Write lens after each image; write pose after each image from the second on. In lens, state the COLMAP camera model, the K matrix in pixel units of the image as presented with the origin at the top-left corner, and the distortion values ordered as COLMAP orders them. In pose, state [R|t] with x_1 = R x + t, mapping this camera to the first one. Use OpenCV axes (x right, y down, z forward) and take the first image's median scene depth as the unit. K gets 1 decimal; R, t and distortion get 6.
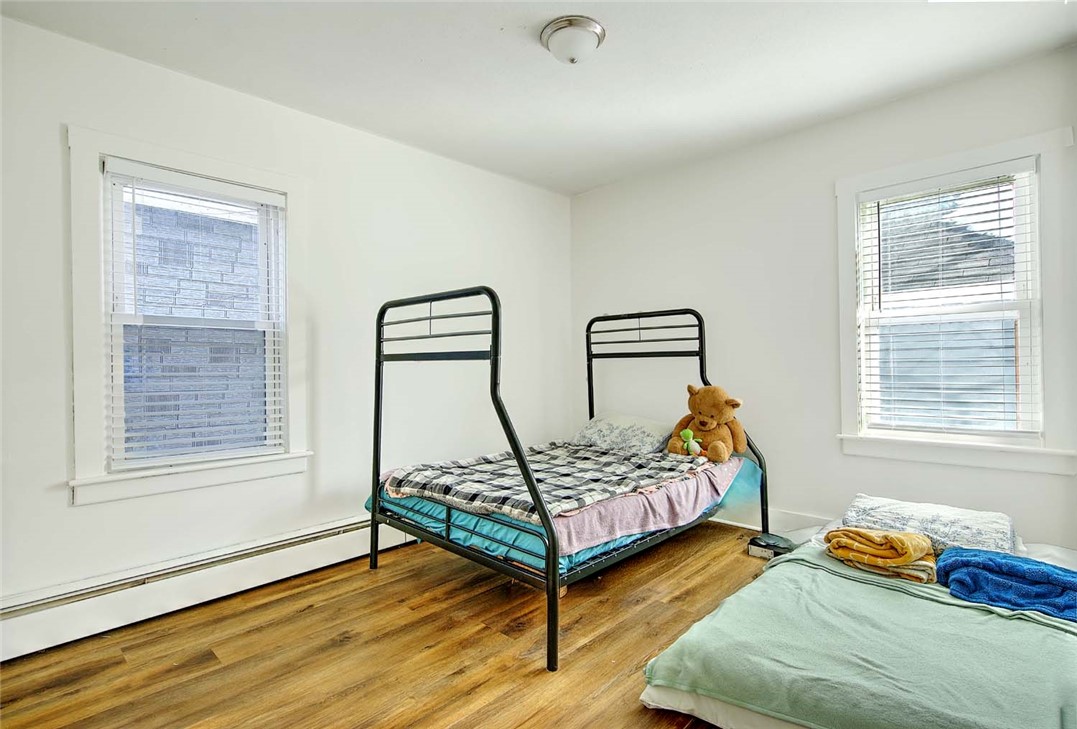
lens RADIAL K [[520.1, 0, 536.4], [0, 520.1, 364.3], [0, 0, 1]] dist [-0.000264, -0.000141]
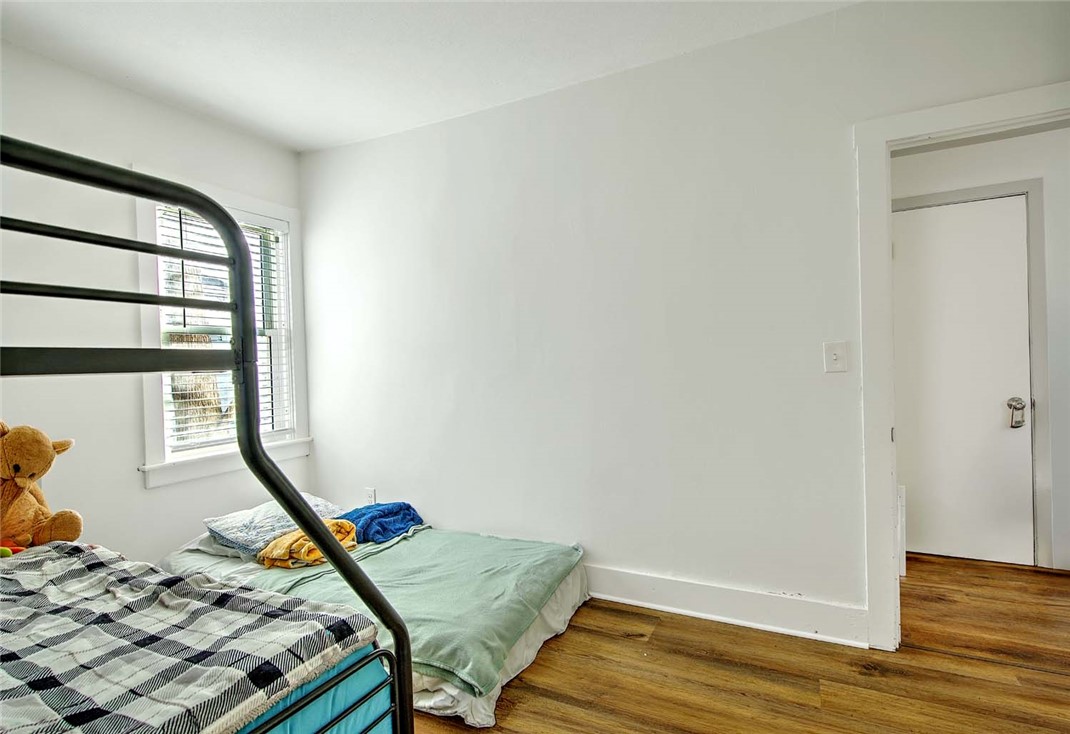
lens RADIAL K [[526.3, 0, 533.1], [0, 526.3, 366.2], [0, 0, 1]] dist [0.001194, 0.000086]
pose [[-0.289172, 0.012998, 0.957189, -0.633700], [0.040434, 0.999181, -0.001353, -0.002030], [-0.956423, 0.038312, -0.289461, 0.974500]]
